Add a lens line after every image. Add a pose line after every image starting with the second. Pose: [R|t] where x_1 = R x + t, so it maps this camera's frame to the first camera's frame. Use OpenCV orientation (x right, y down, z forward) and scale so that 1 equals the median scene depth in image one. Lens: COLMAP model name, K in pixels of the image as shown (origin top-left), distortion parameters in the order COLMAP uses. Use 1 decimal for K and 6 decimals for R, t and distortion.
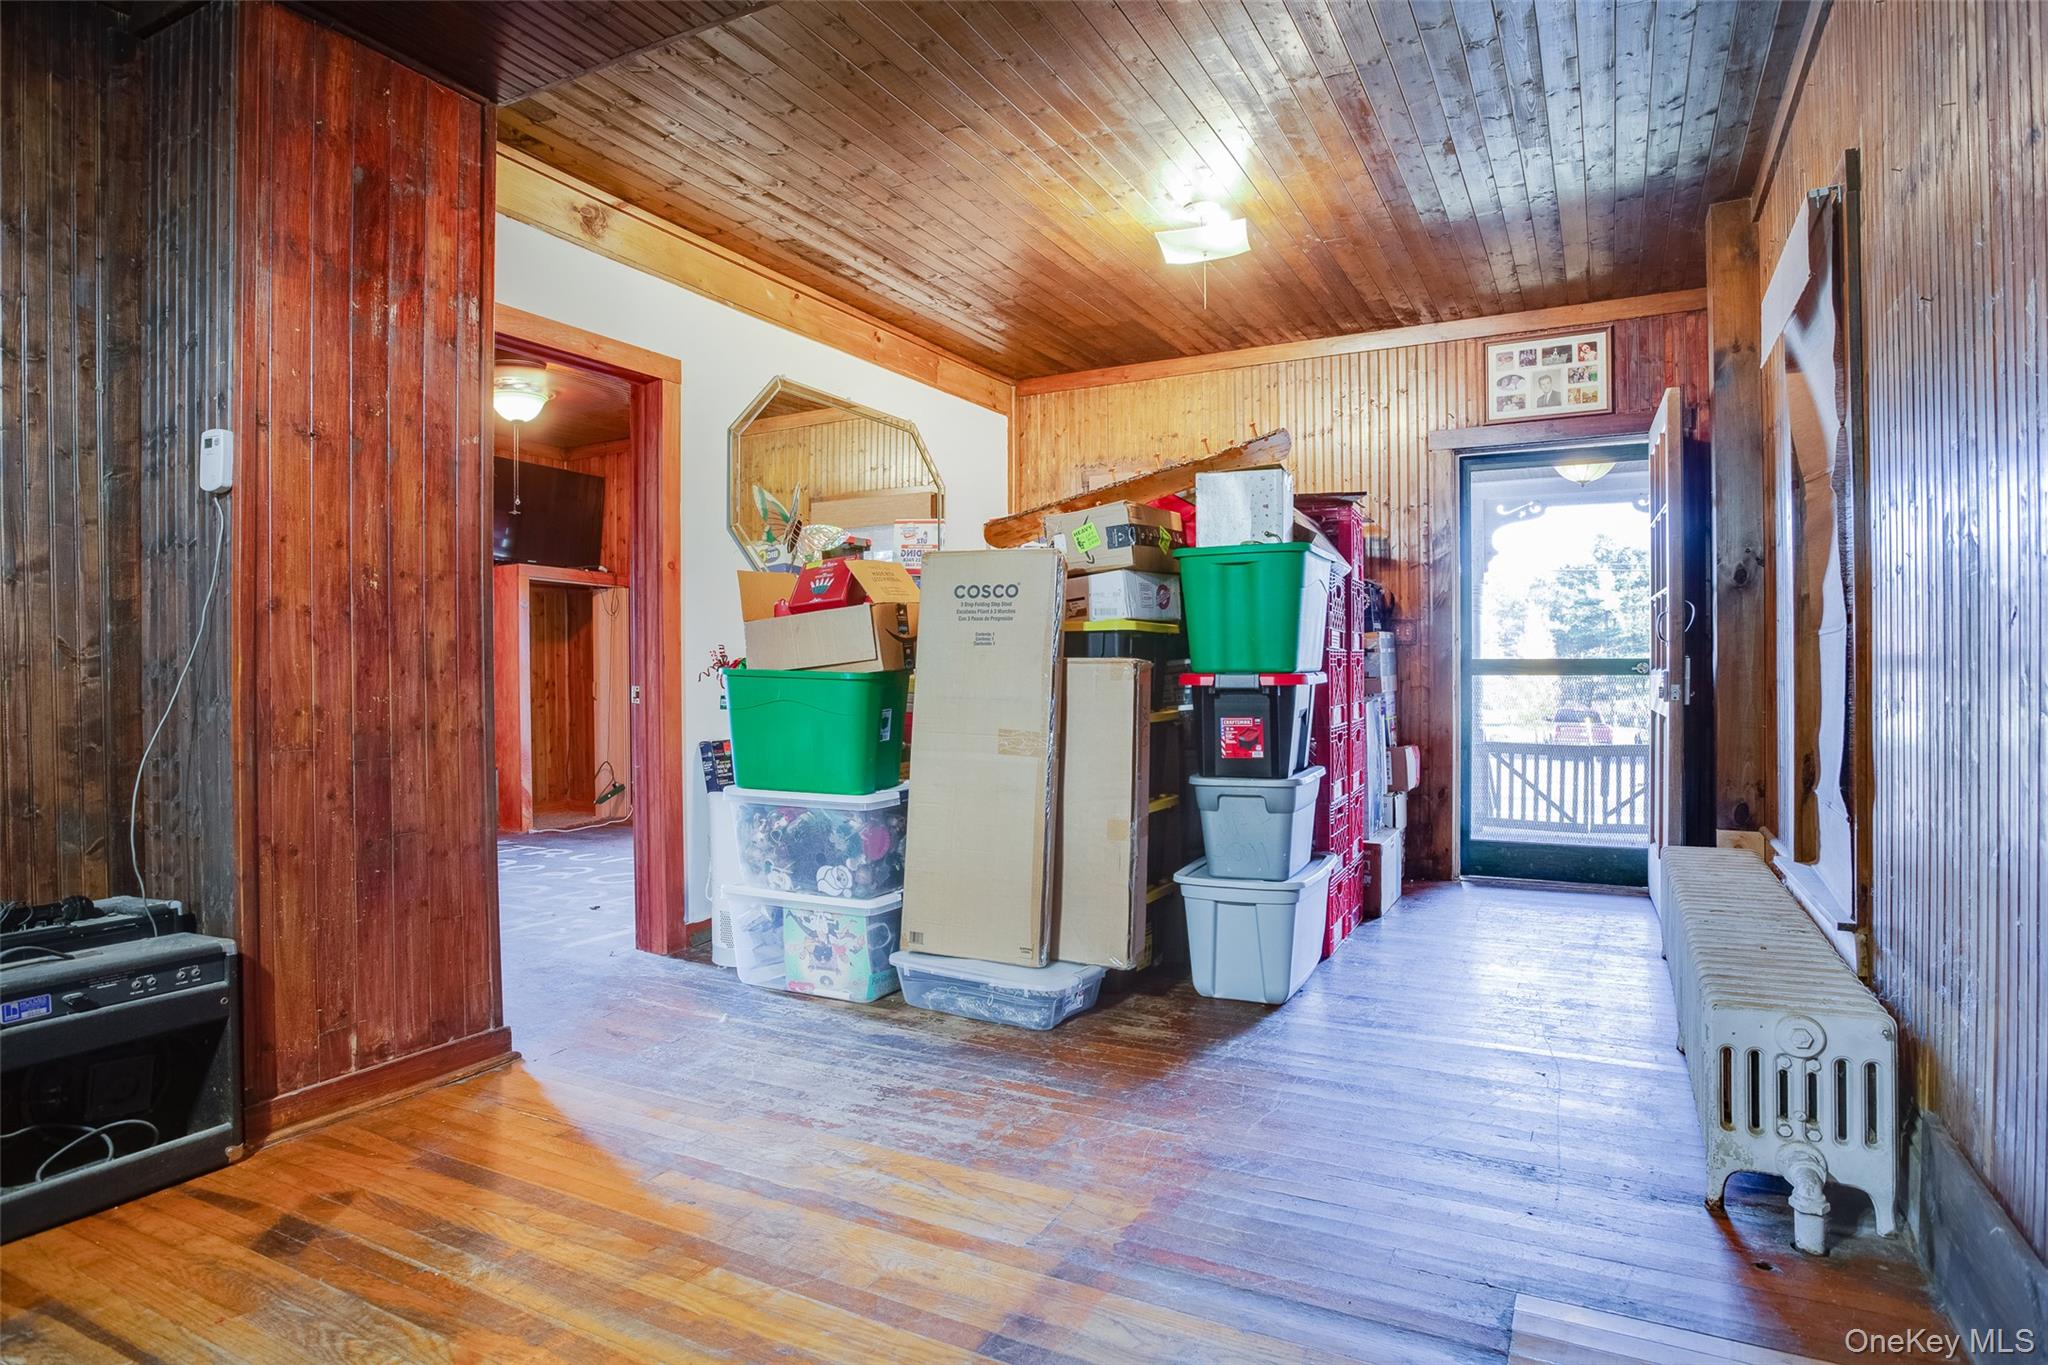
lens RADIAL K [[1104.4, 0, 1059.3], [0, 1104.4, 671.9], [0, 0, 1]] dist [-0.006689, -0.000601]
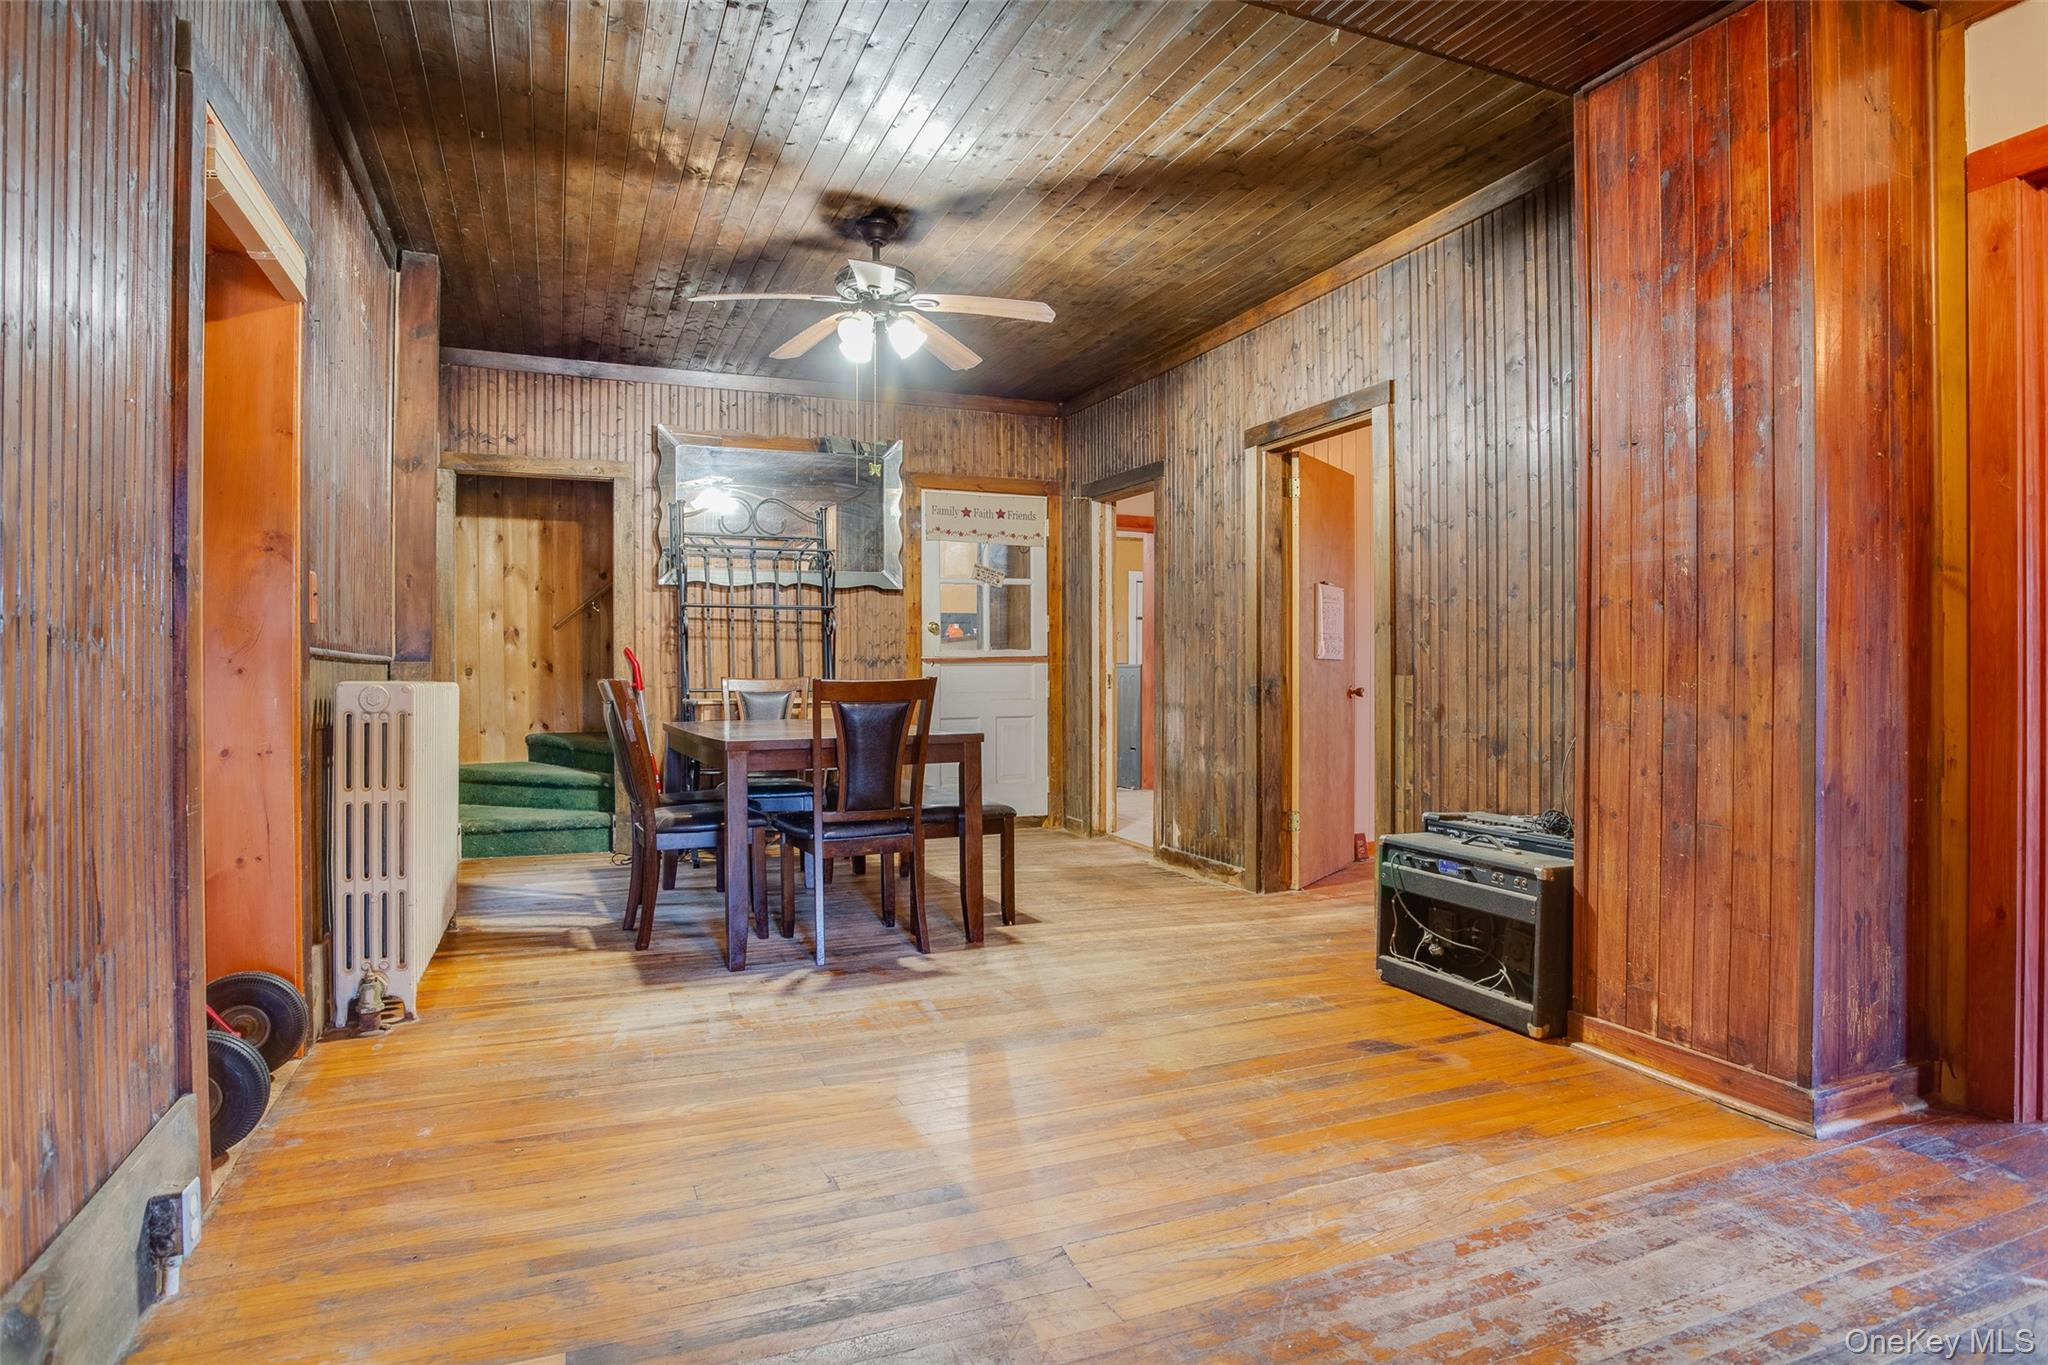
lens RADIAL K [[1104.4, 0, 1017.7], [0, 1104.4, 669.5], [0, 0, 1]] dist [-0.006689, -0.000601]
pose [[-0.644356, 0.007365, -0.764690, 0.527819], [0.007502, 0.999966, 0.003310, 0.002534], [0.764689, -0.003604, -0.644390, 1.148577]]
